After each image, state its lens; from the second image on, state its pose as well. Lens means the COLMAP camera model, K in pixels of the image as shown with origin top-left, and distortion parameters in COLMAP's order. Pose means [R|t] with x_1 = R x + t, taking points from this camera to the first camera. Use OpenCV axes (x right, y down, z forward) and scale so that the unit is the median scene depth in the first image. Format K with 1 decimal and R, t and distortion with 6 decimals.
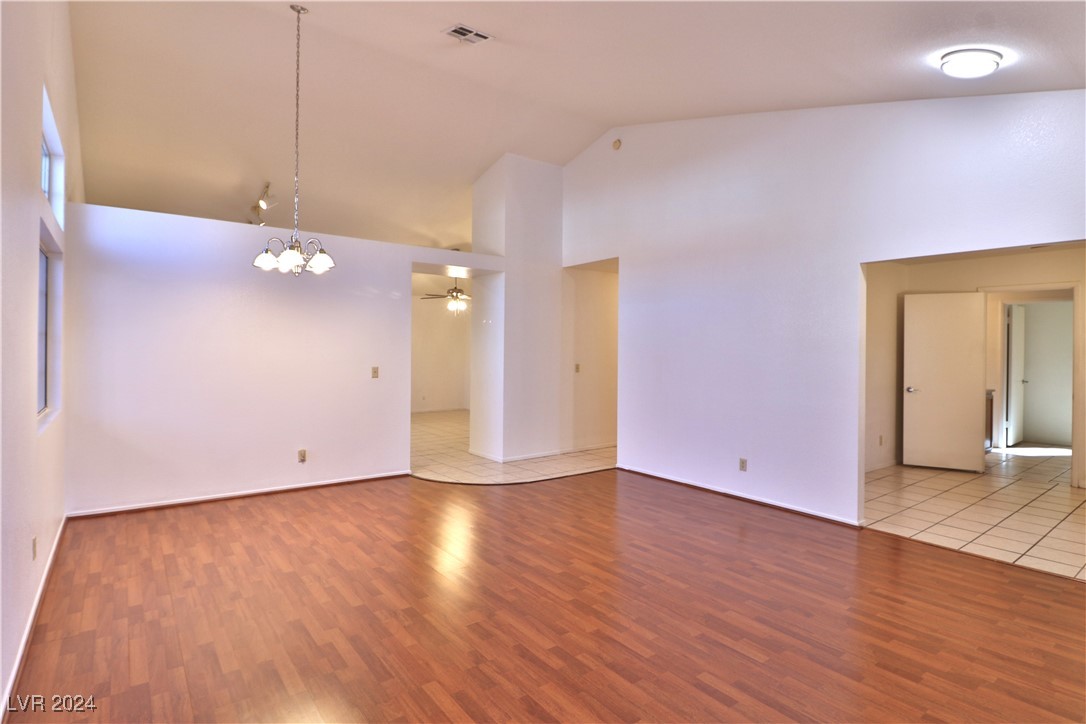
lens RADIAL K [[561.4, 0, 536.7], [0, 561.4, 358.9], [0, 0, 1]] dist [0.002299, -0.012089]
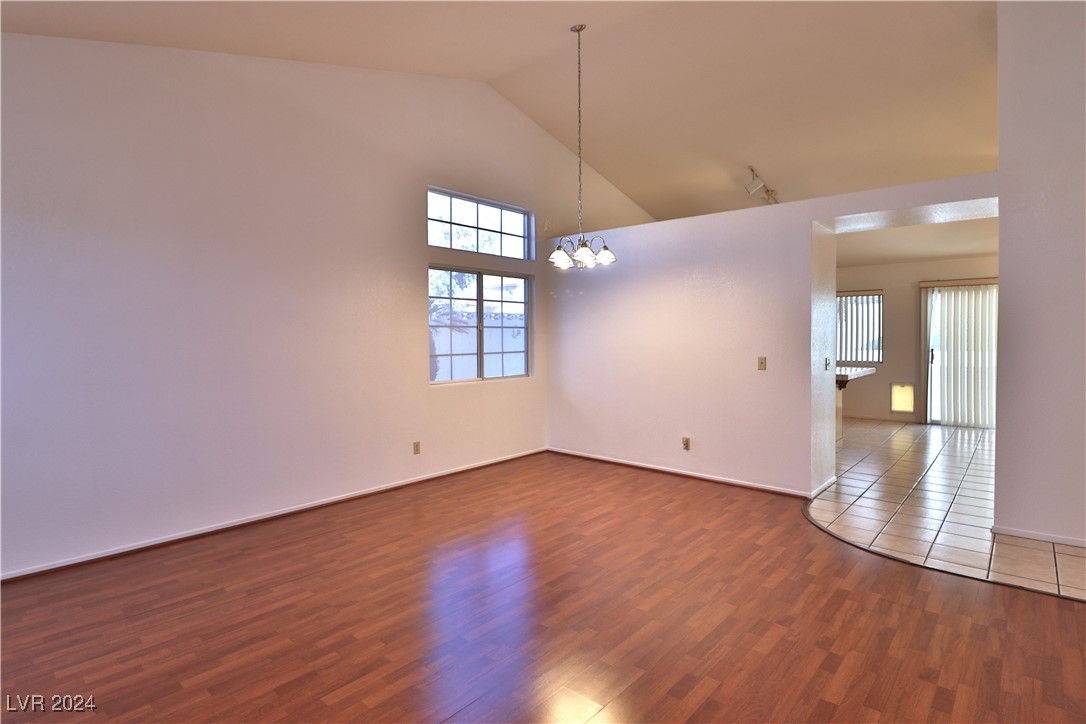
lens RADIAL K [[557.9, 0, 533.3], [0, 557.9, 336.5], [0, 0, 1]] dist [0.002722, -0.012659]
pose [[0.194657, -0.009237, -0.980828, 0.763925], [-0.013893, 0.999829, -0.012173, -0.003180], [0.980773, 0.015996, 0.194495, 0.806932]]
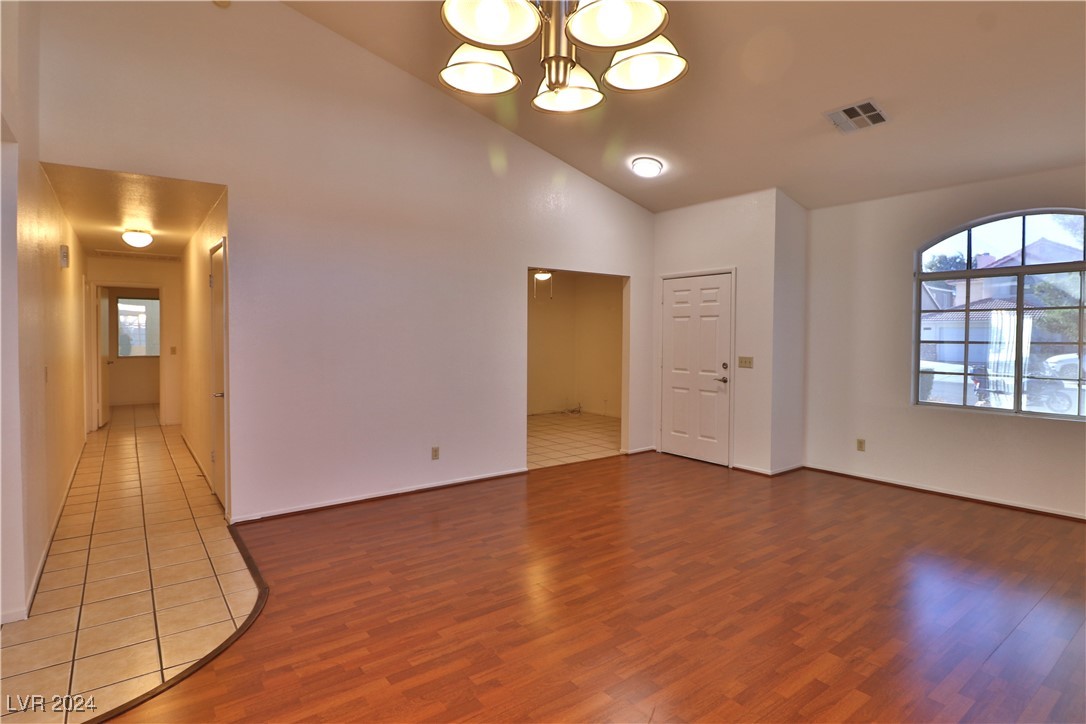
lens RADIAL K [[561.4, 0, 541.8], [0, 561.4, 339.7], [0, 0, 1]] dist [0.002299, -0.012089]
pose [[-0.008562, -0.017932, 0.999803, -0.863541], [0.015579, 0.999715, 0.018064, -0.030126], [-0.999842, 0.015731, -0.008281, 1.188072]]
